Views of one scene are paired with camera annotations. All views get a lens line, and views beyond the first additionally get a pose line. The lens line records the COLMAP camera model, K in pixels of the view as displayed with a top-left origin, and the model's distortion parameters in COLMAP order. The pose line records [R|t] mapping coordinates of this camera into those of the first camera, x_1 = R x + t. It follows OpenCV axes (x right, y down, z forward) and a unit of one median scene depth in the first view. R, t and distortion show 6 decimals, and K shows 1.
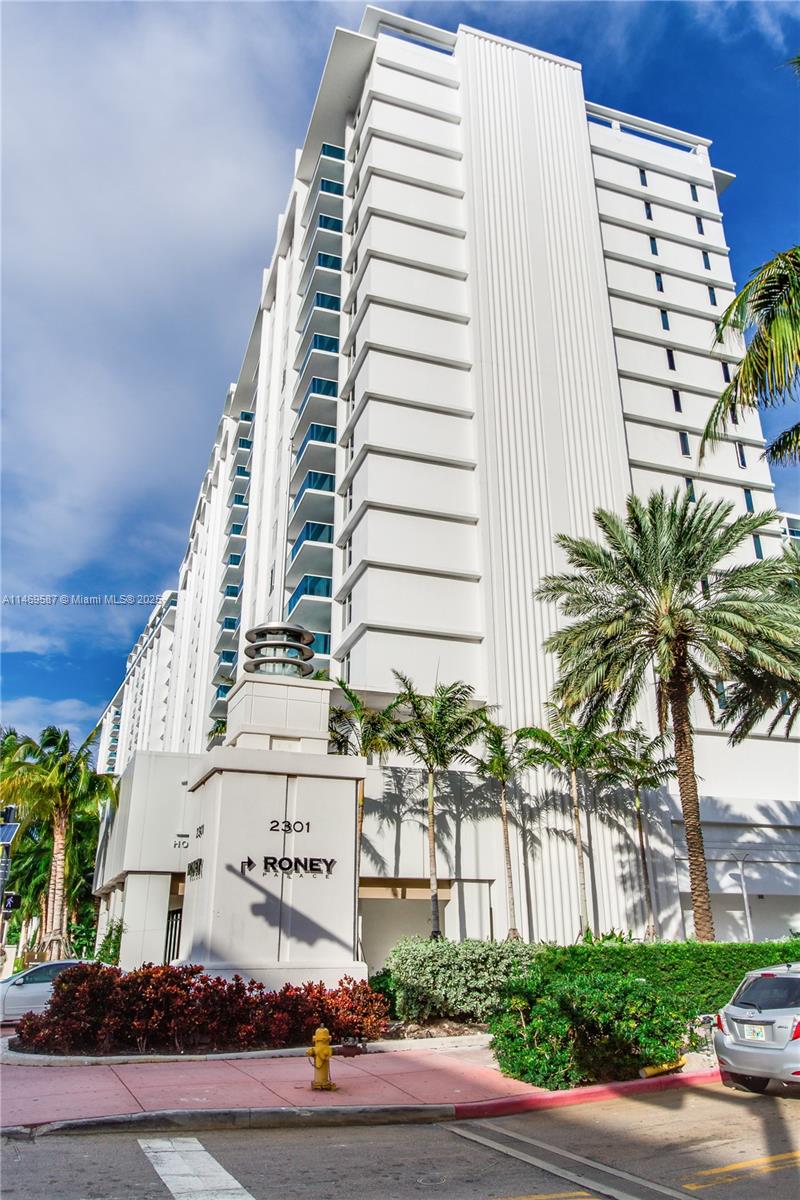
lens RADIAL K [[860.4, 0, 397.8], [0, 860.4, 594.2], [0, 0, 1]] dist [-0.005390, -0.006652]
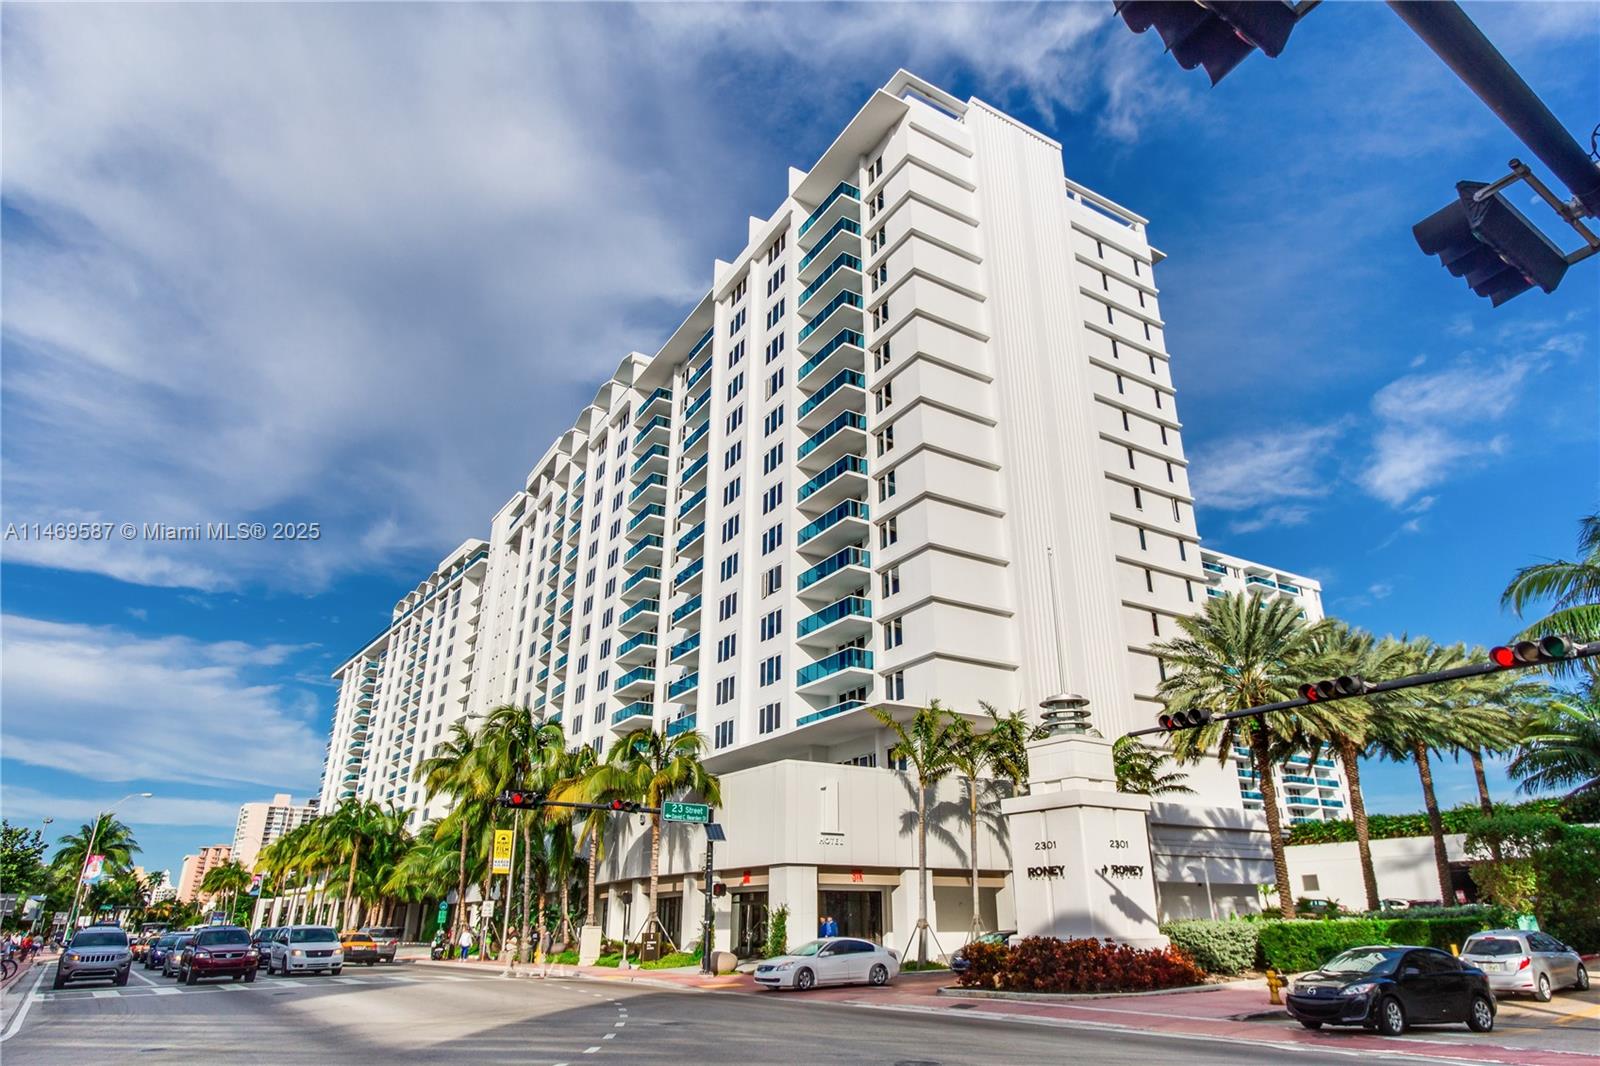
lens RADIAL K [[950.6, 0, 801.9], [0, 950.6, 541.4], [0, 0, 1]] dist [-0.016275, 0.012819]
pose [[0.974884, 0.080734, 0.207564, -0.473348], [-0.081417, 0.996666, -0.005263, -0.089315], [-0.207297, -0.011769, 0.978207, -0.218289]]
